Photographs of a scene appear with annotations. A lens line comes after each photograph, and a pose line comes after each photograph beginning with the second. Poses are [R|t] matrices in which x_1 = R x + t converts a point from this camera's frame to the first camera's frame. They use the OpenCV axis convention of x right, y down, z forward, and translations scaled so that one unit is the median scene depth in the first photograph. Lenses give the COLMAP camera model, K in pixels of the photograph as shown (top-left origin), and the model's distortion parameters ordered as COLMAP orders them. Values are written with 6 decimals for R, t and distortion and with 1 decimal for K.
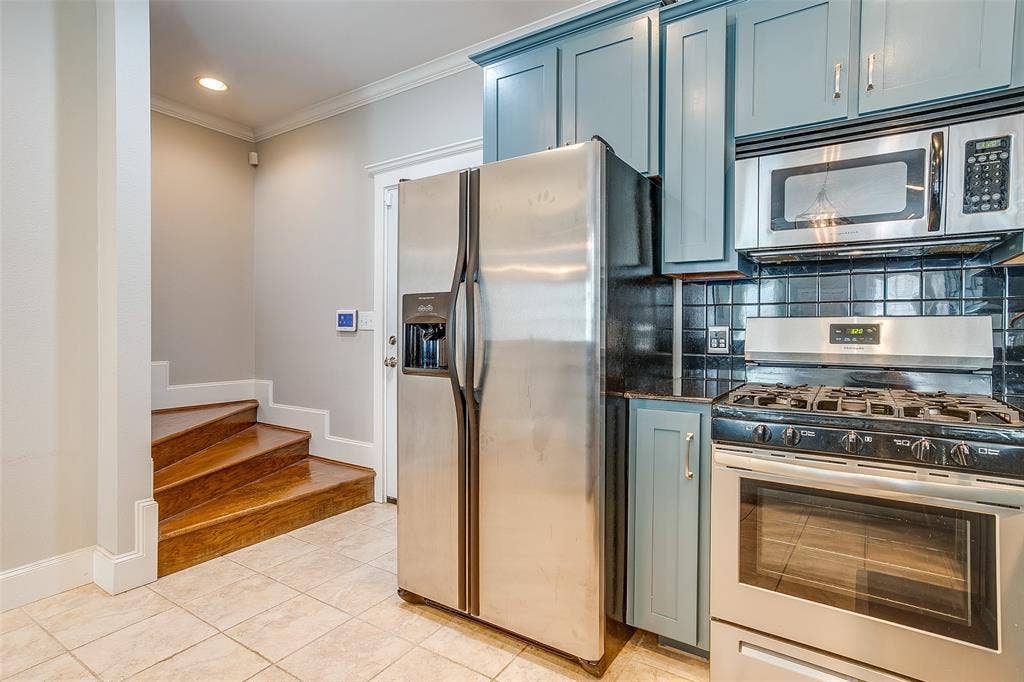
lens RADIAL K [[512.3, 0, 512.9], [0, 512.3, 338.7], [0, 0, 1]] dist [-0.040101, 0.024349]
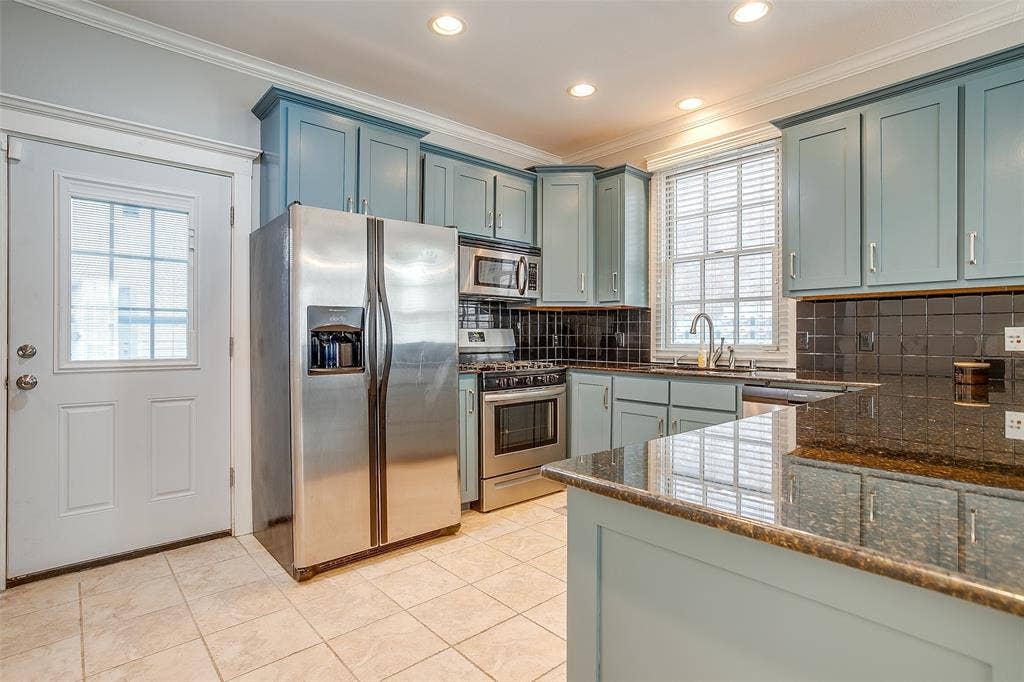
lens RADIAL K [[512.3, 0, 546.9], [0, 512.3, 336.5], [0, 0, 1]] dist [-0.040101, 0.024349]
pose [[0.233350, -0.008426, 0.972356, -1.301933], [0.008006, 0.999945, 0.006744, -0.023296], [-0.972360, 0.006211, 0.233405, 0.243847]]
